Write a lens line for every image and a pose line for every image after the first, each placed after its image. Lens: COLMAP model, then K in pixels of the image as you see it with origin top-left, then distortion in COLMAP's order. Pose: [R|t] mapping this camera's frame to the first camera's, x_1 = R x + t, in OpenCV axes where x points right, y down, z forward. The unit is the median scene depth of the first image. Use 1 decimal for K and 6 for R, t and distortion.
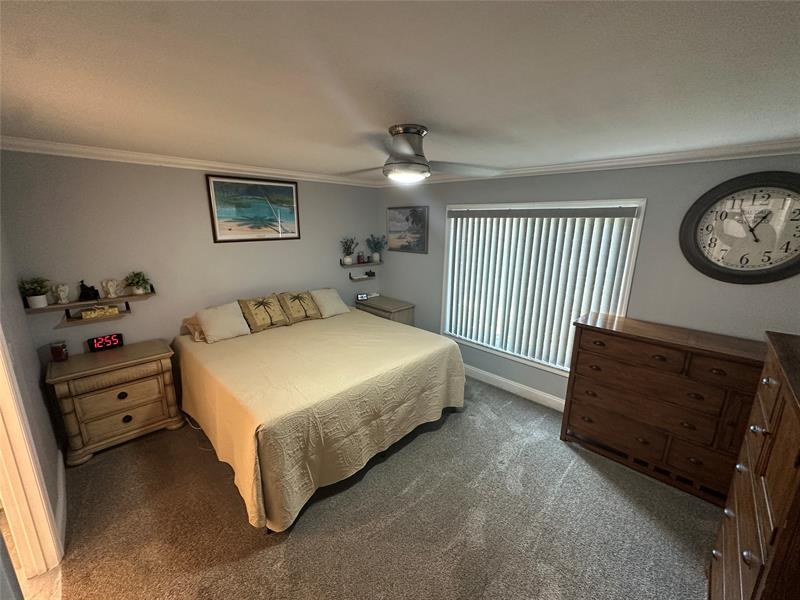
lens RADIAL K [[320.7, 0, 399.4], [0, 320.7, 299.1], [0, 0, 1]] dist [-0.003949, 0.000740]
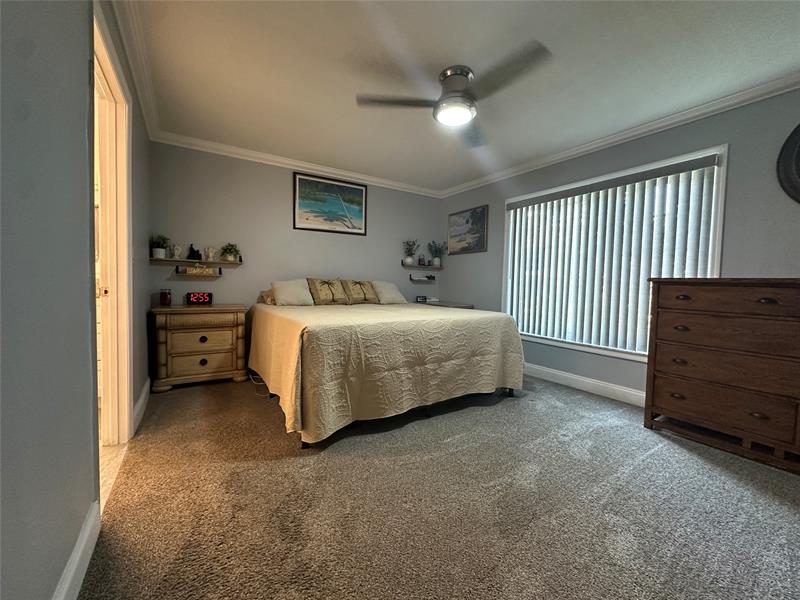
lens RADIAL K [[320.7, 0, 399.4], [0, 320.7, 299.1], [0, 0, 1]] dist [-0.003949, 0.000740]
pose [[0.975961, 0.018684, -0.217142, 0.063060], [-0.059616, 0.981206, -0.183521, 0.315824], [0.209632, 0.192055, 0.958733, 0.019154]]
